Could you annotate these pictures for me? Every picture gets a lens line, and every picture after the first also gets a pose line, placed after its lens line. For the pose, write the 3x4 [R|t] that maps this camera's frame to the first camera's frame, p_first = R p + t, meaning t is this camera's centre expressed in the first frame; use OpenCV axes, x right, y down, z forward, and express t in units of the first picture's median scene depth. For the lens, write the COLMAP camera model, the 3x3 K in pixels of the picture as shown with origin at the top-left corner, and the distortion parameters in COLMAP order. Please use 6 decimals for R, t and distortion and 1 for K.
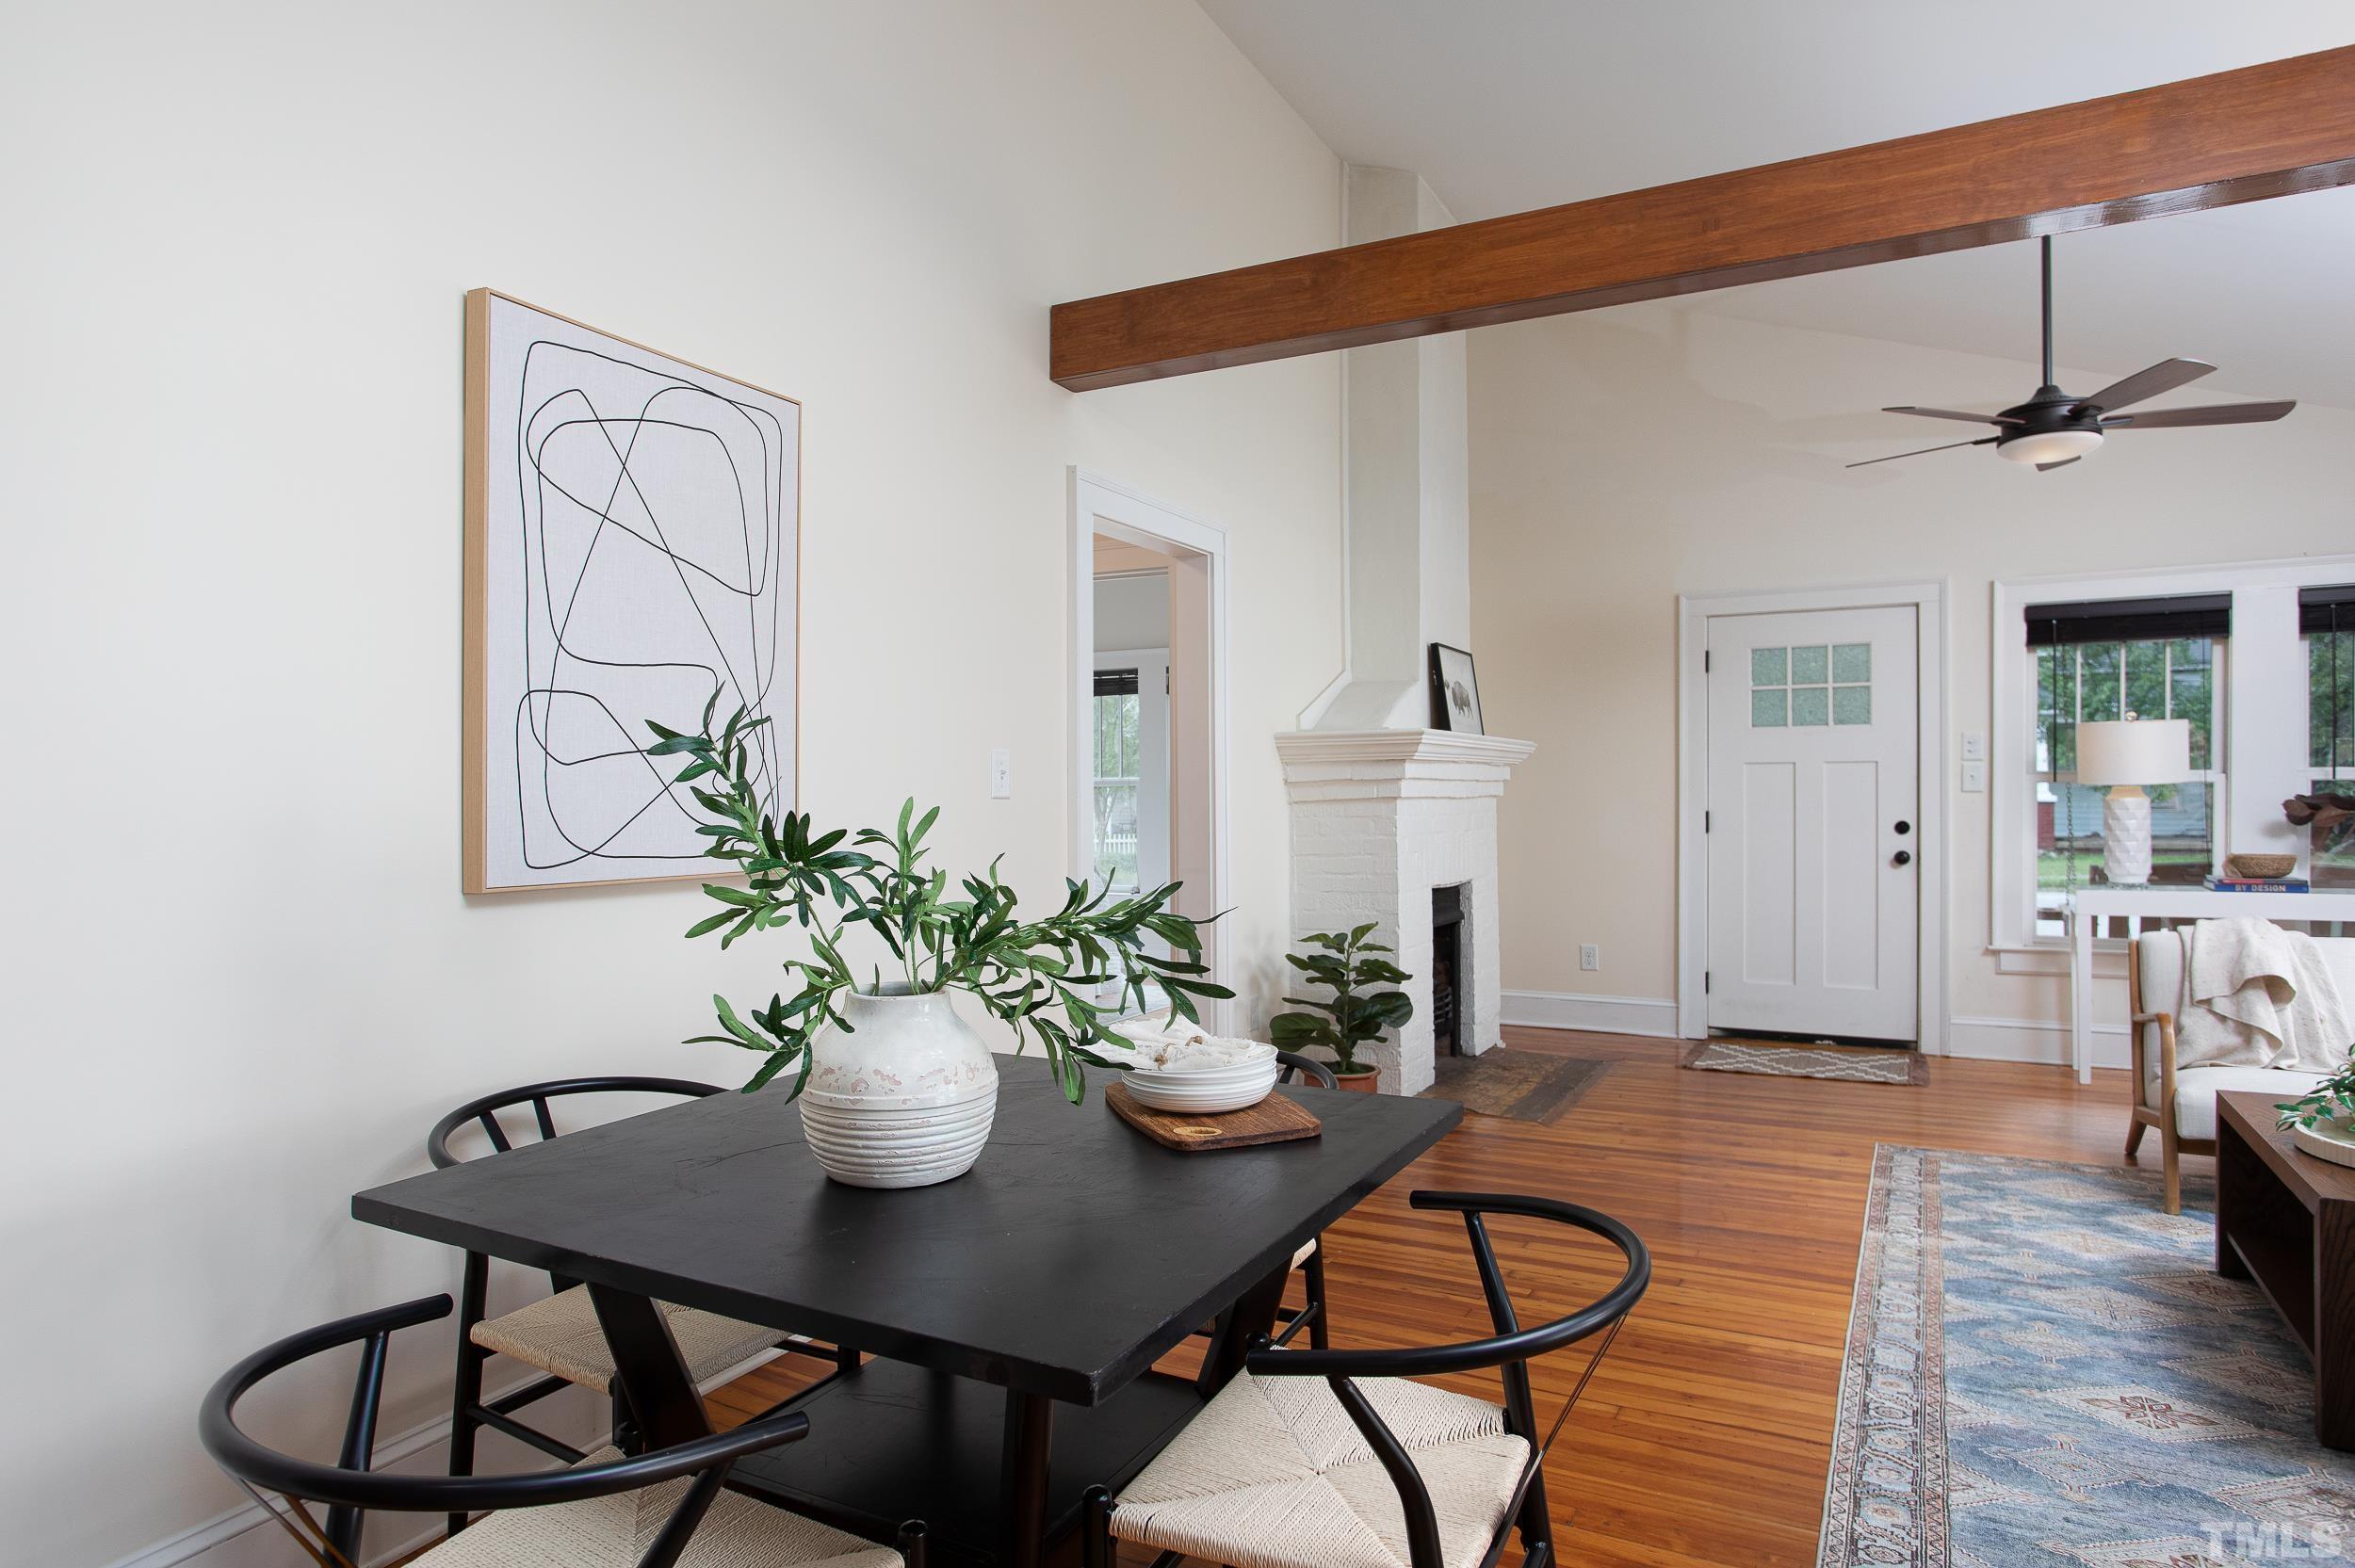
lens RADIAL K [[1412.9, 0, 1158.6], [0, 1412.9, 801.4], [0, 0, 1]] dist [-0.031946, 0.024153]
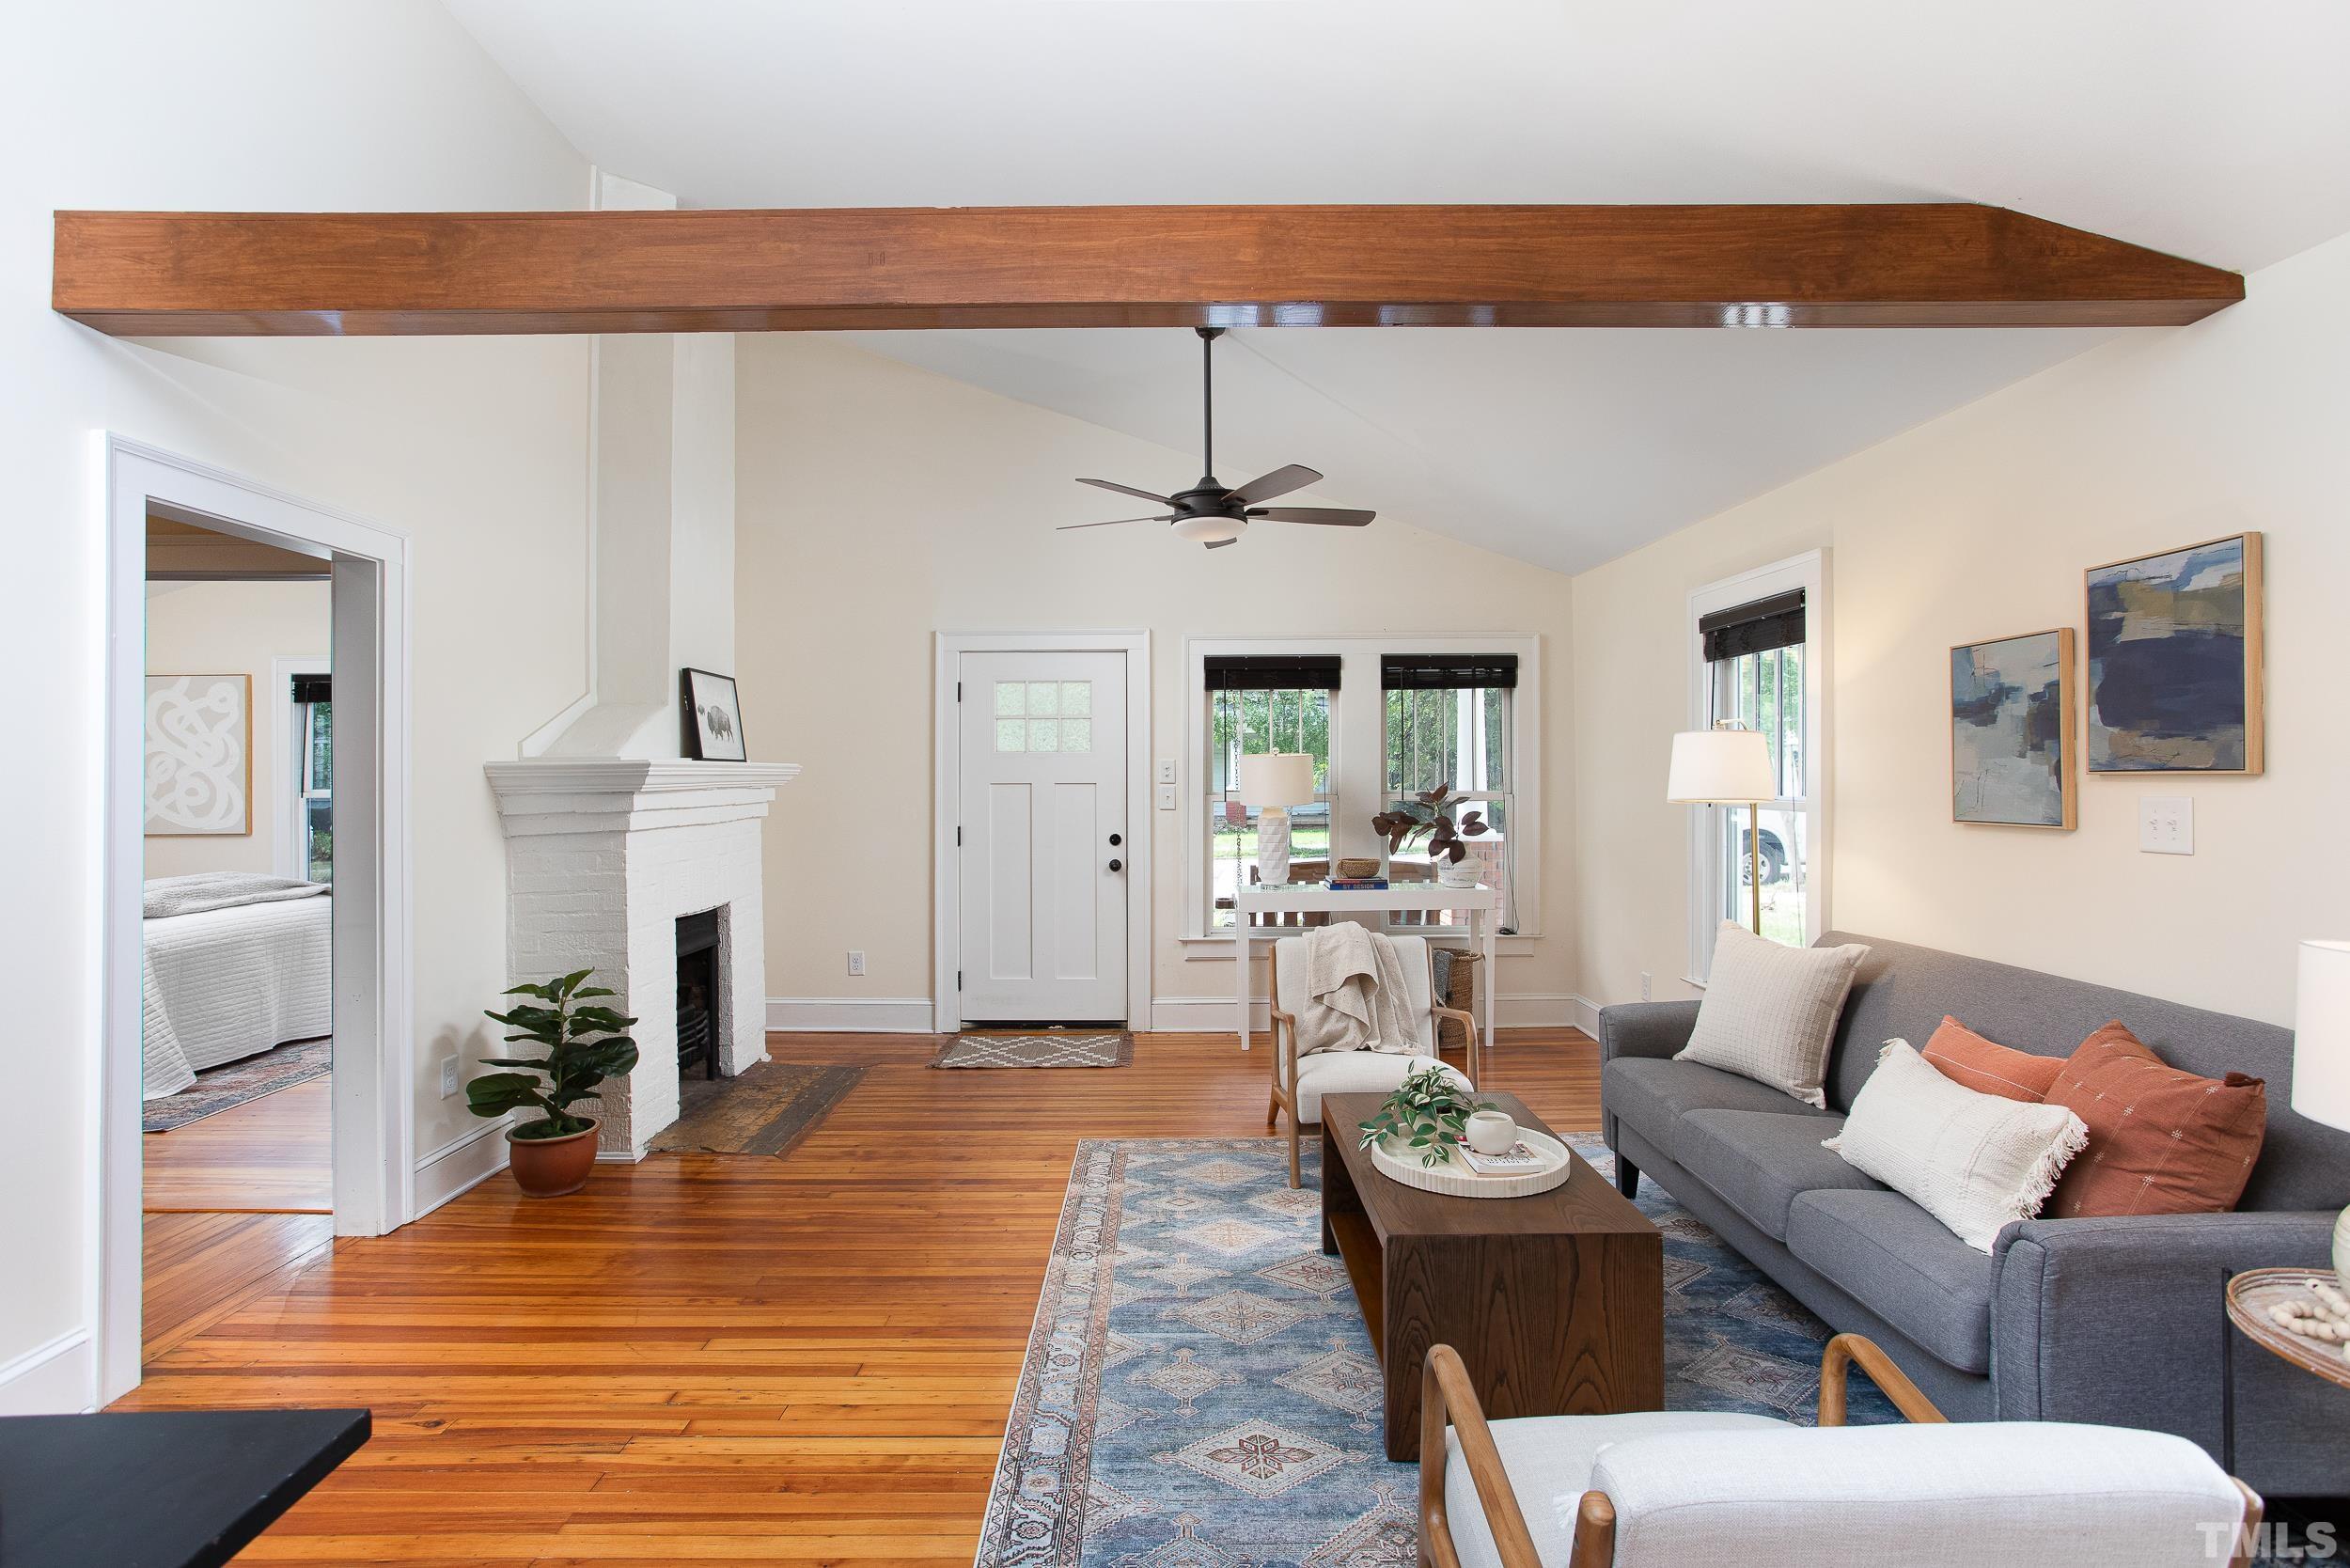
lens RADIAL K [[1177.3, 0, 1181.4], [0, 1177.3, 772.1], [0, 0, 1]] dist [-0.038595, 0.024082]
pose [[0.873255, 0.000631, 0.487264, 0.132156], [0.004192, 0.999952, -0.008808, -0.039914], [-0.487246, 0.009734, 0.873210, 0.149754]]
